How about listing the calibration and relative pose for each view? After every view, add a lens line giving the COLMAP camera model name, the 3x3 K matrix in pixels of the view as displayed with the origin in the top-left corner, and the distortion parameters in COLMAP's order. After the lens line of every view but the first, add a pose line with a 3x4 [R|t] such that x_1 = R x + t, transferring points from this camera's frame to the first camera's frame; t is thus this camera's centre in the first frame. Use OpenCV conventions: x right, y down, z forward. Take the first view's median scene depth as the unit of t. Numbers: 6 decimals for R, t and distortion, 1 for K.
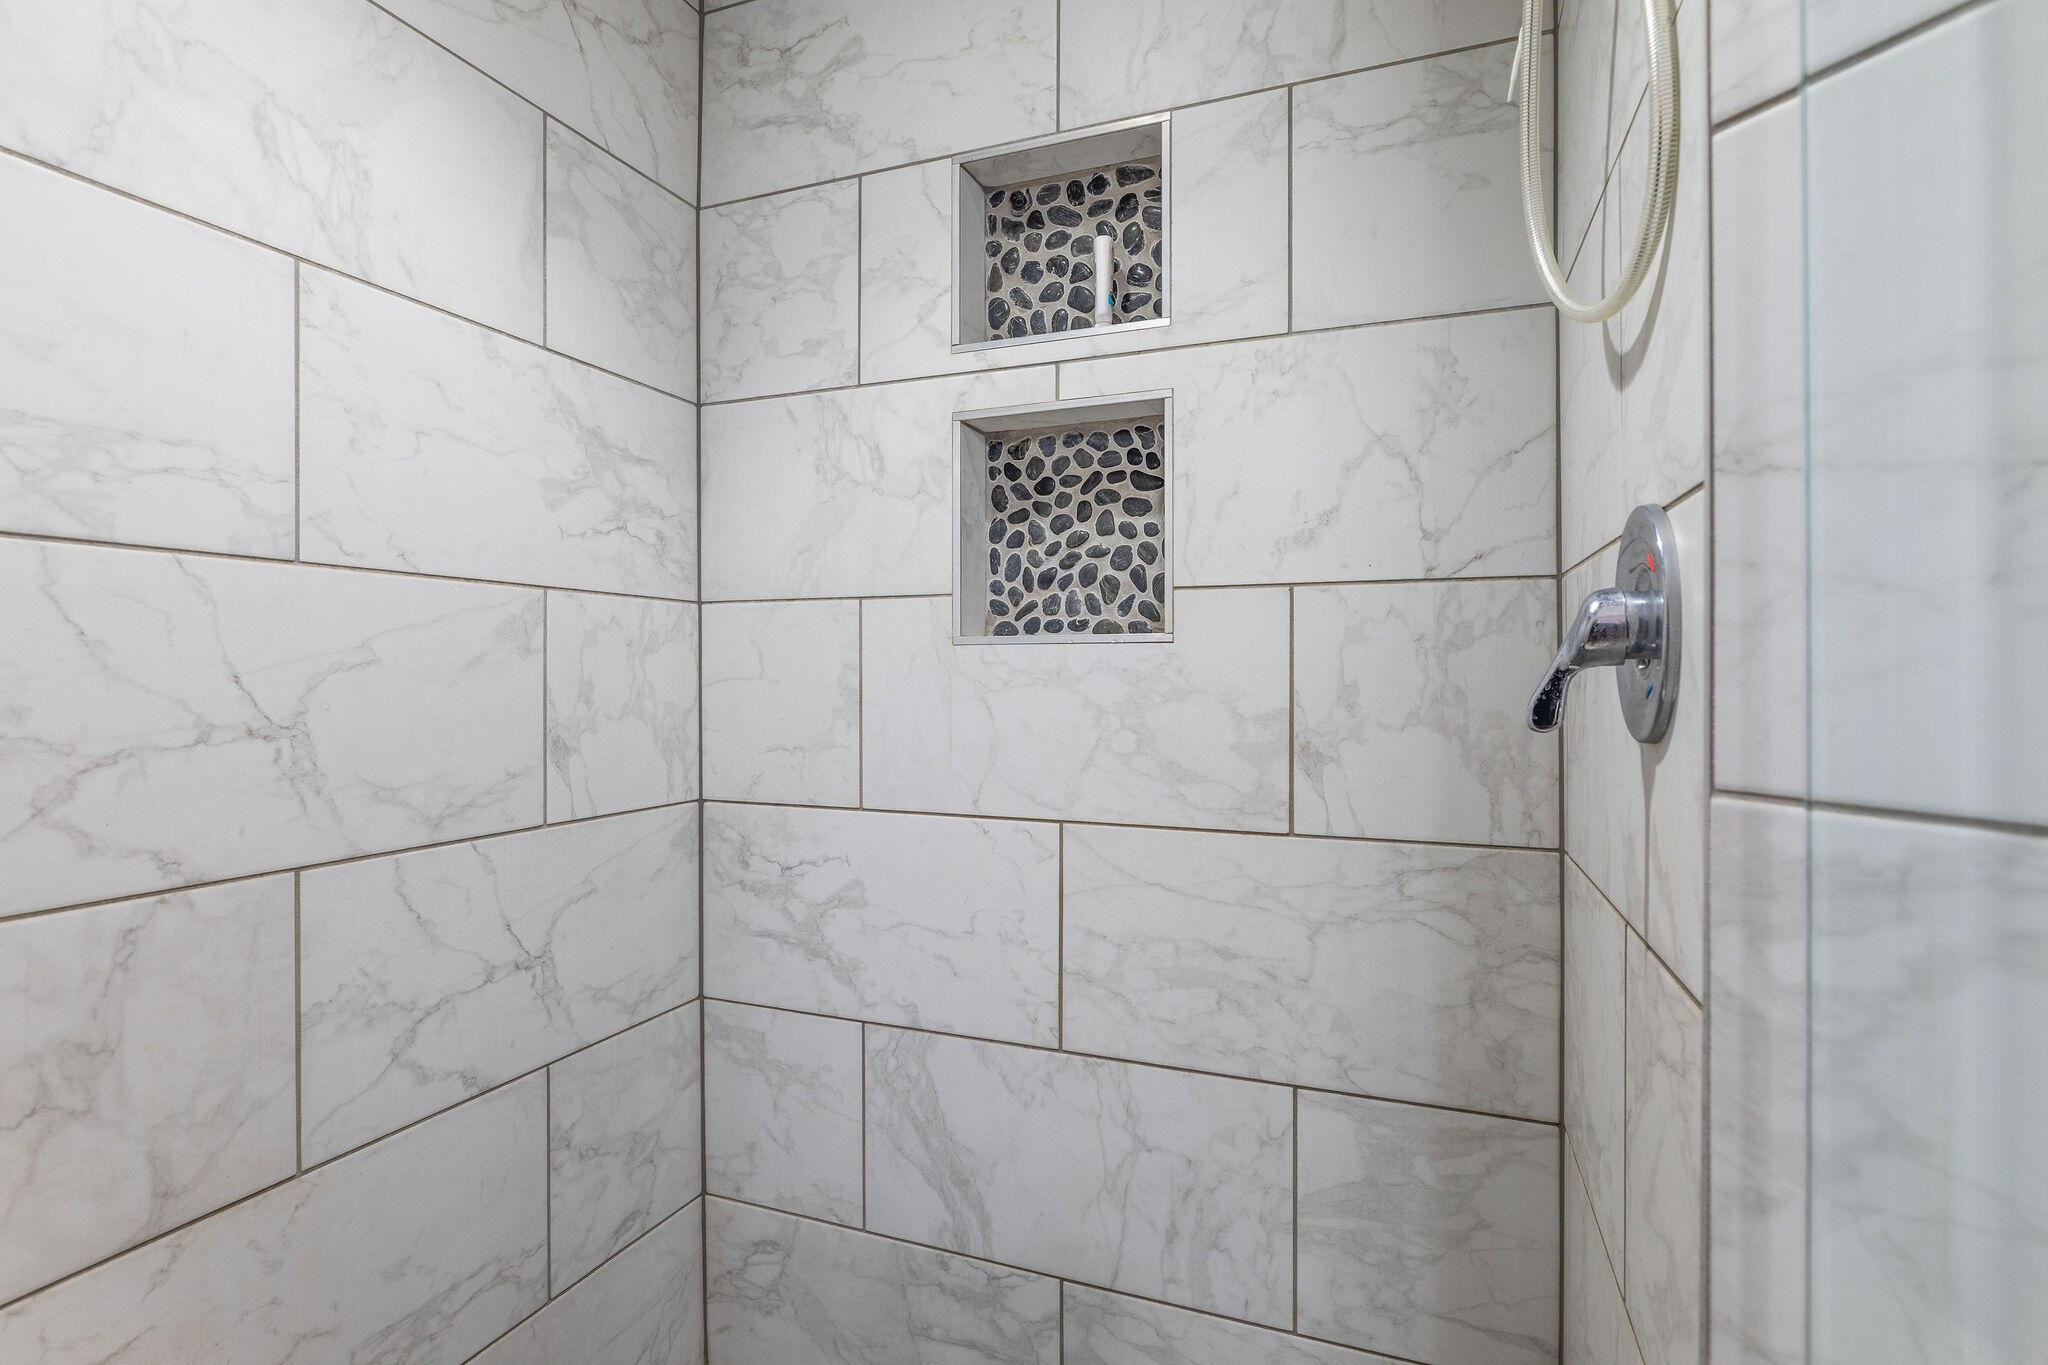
lens RADIAL K [[1023.4, 0, 1019.6], [0, 1023.4, 675.8], [0, 0, 1]] dist [-0.006207, -0.000615]
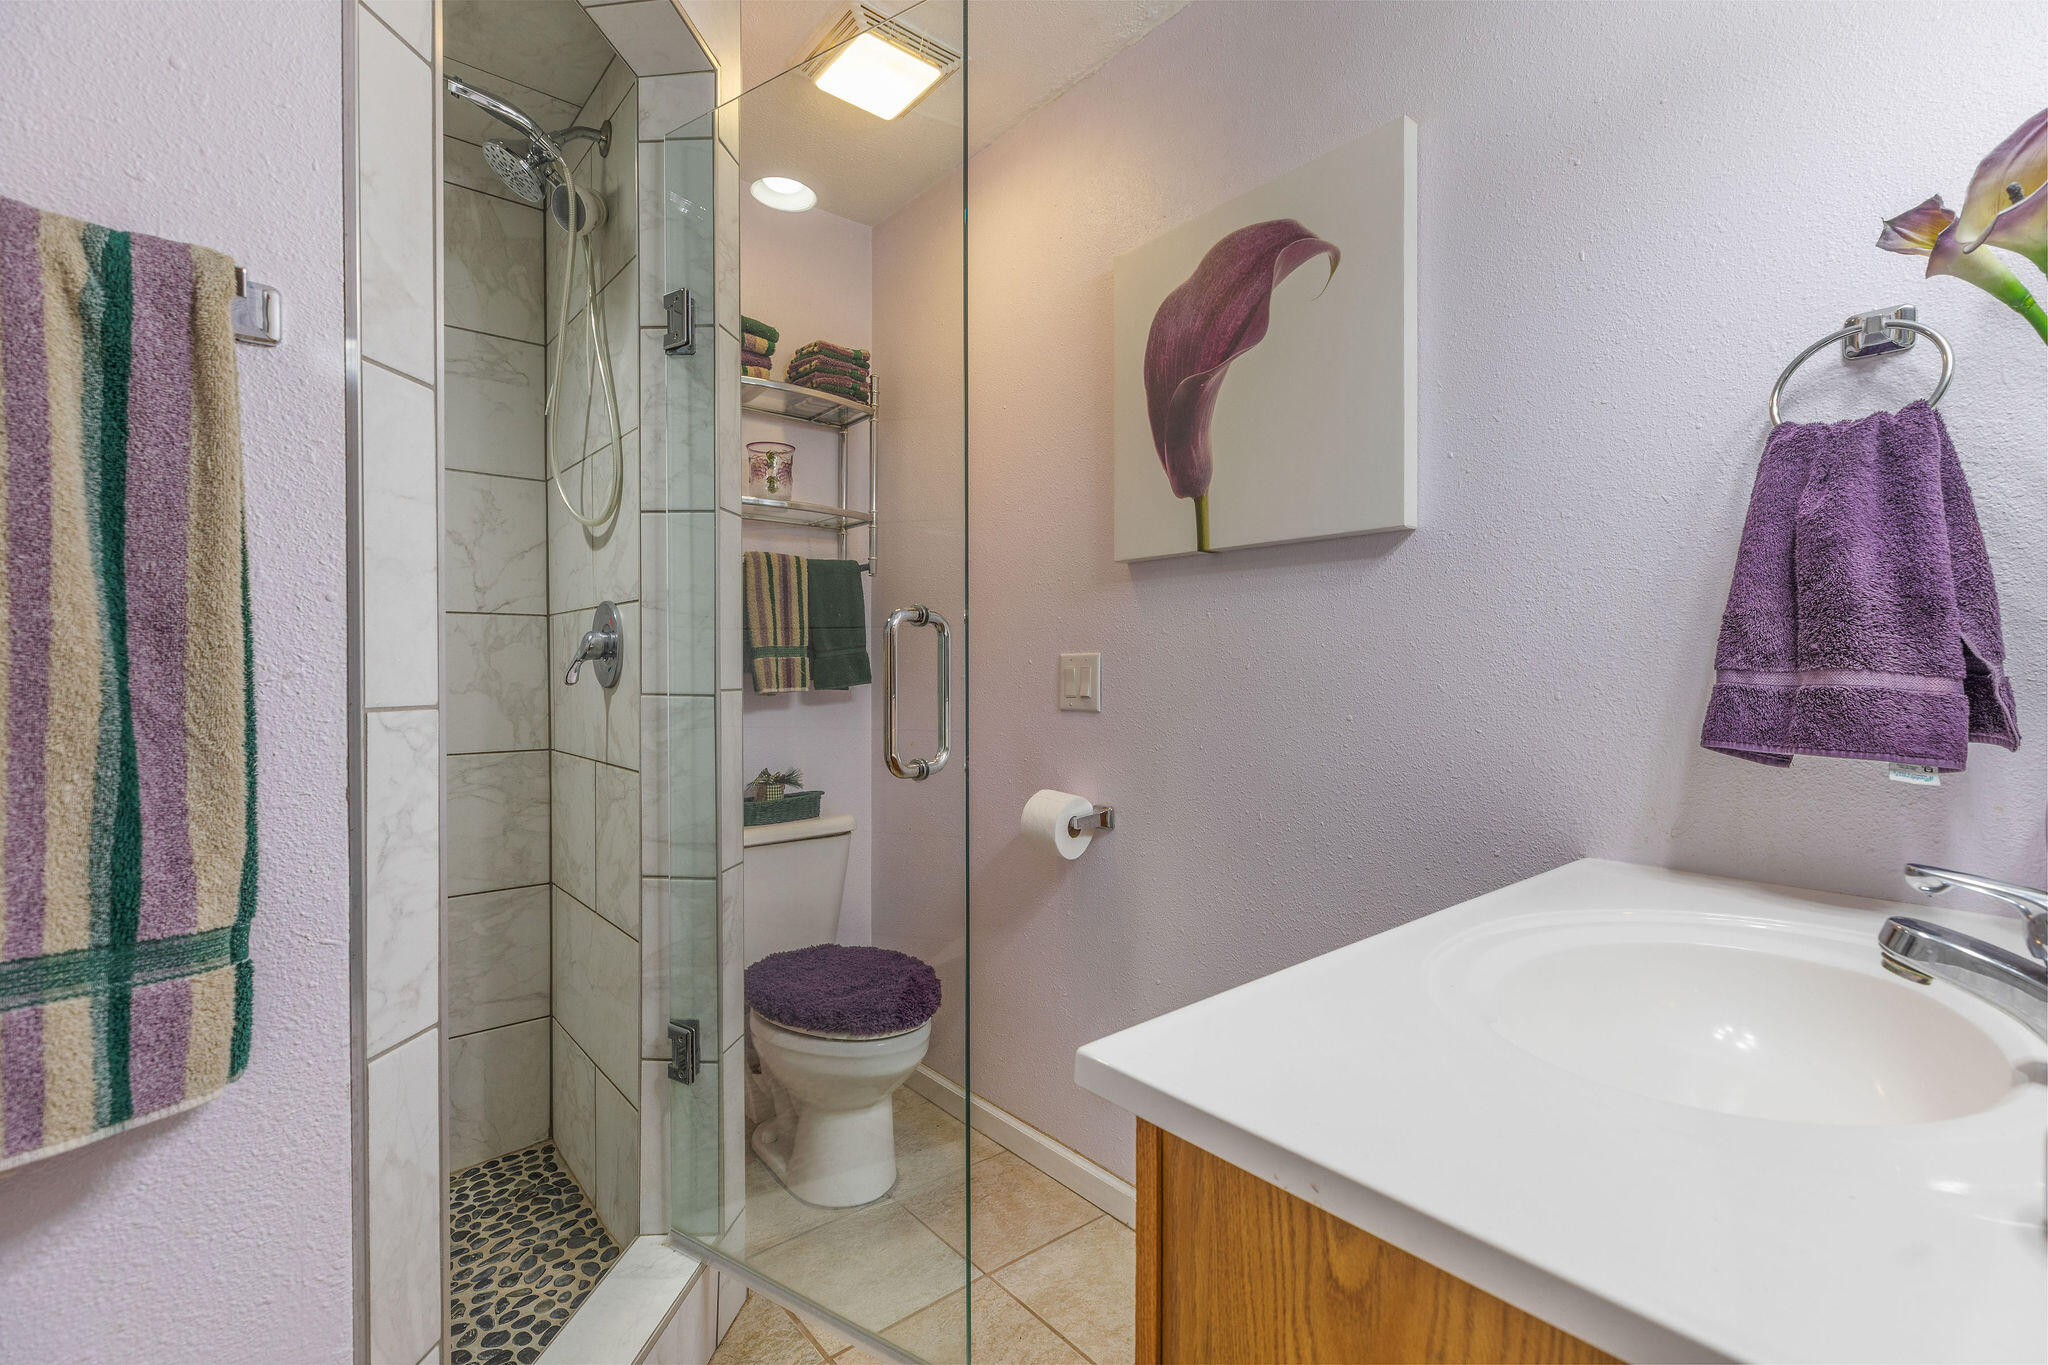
lens RADIAL K [[937.4, 0, 1023.5], [0, 937.4, 672.1], [0, 0, 1]] dist [-0.001781, -0.000085]
pose [[0.484214, -0.005095, 0.874935, -0.636202], [0.000750, 0.999985, 0.005409, 0.005875], [-0.874949, -0.001963, 0.484211, -0.723815]]
